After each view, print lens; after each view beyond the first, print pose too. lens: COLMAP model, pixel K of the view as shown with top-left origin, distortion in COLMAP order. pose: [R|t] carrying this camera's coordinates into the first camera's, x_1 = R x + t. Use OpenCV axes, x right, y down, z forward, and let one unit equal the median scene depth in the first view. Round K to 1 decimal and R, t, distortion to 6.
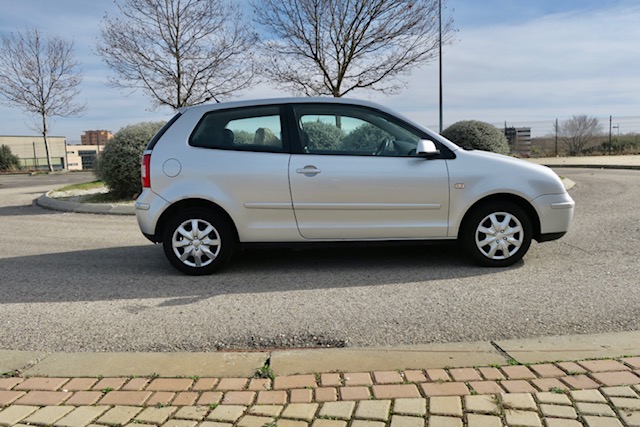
lens RADIAL K [[504.2, 0, 320.0], [0, 504.2, 213.5], [0, 0, 1]] dist [0.001098, -0.000299]
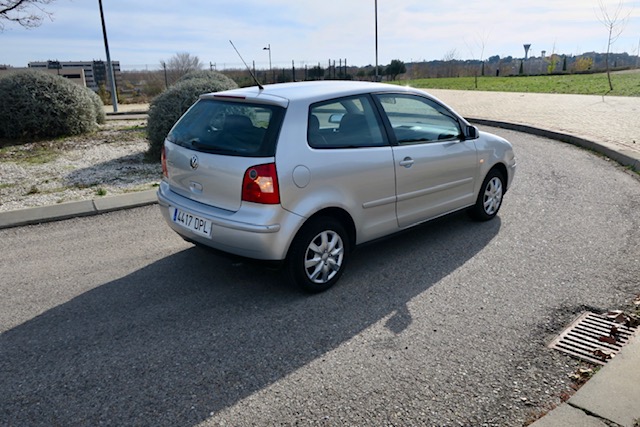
lens RADIAL K [[504.2, 0, 320.0], [0, 504.2, 213.5], [0, 0, 1]] dist [0.001098, -0.000299]
pose [[0.717416, -0.177732, 0.673591, -0.838353], [0.091403, 0.982564, 0.161908, -0.161287], [-0.690623, -0.054587, 0.721152, 0.369450]]
